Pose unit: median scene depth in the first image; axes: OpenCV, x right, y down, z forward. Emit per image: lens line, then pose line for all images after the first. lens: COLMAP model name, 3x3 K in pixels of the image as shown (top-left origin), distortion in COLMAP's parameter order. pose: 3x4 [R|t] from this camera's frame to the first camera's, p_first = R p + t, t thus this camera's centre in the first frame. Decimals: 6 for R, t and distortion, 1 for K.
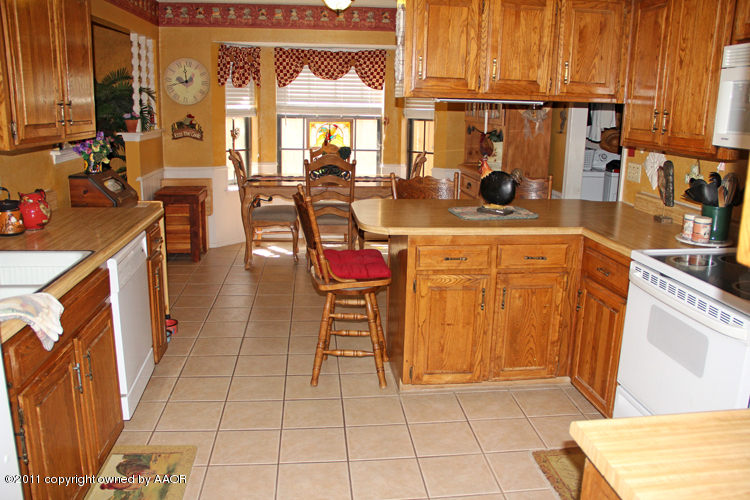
lens RADIAL K [[623.2, 0, 375.3], [0, 623.2, 245.9], [0, 0, 1]] dist [-0.147102, 0.098324]
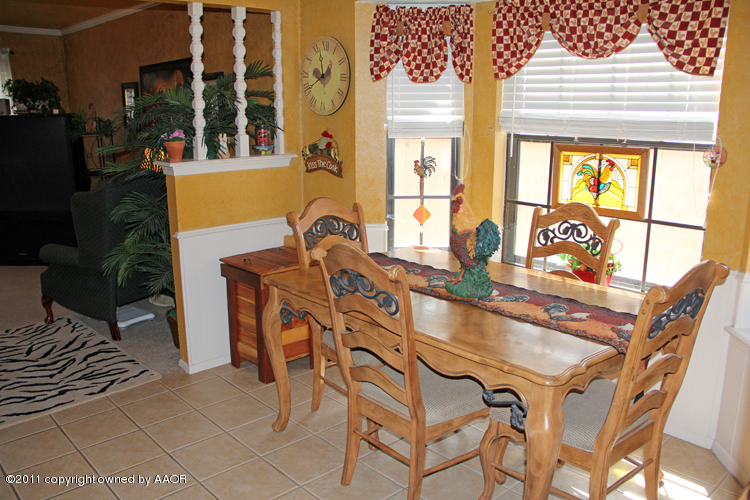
lens RADIAL K [[623.2, 0, 376.6], [0, 623.2, 254.0], [0, 0, 1]] dist [-0.147102, 0.098324]
pose [[0.603169, 0.157203, -0.781968, 0.196035], [-0.163747, 0.983908, 0.071494, -0.138542], [0.780624, 0.084922, 0.619205, 0.629119]]
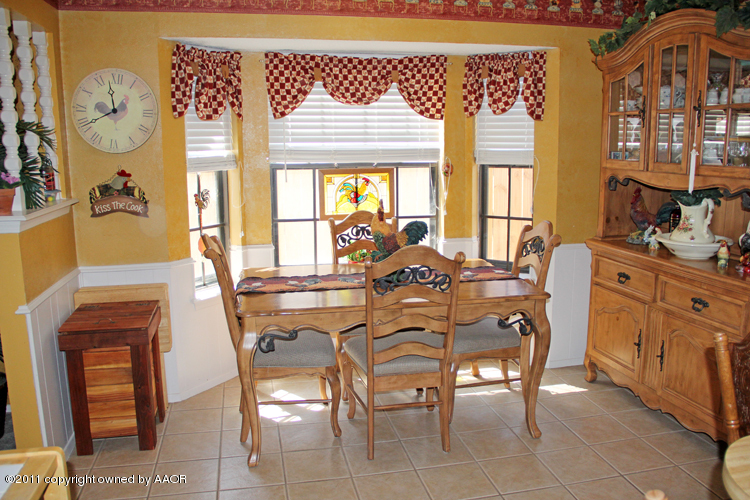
lens RADIAL K [[623.2, 0, 375.2], [0, 623.2, 252.7], [0, 0, 1]] dist [-0.147102, 0.098324]
pose [[0.993152, -0.047649, 0.106671, -0.129960], [0.052831, 0.997530, -0.046294, -0.096683], [-0.104202, 0.051613, 0.993216, 0.407444]]
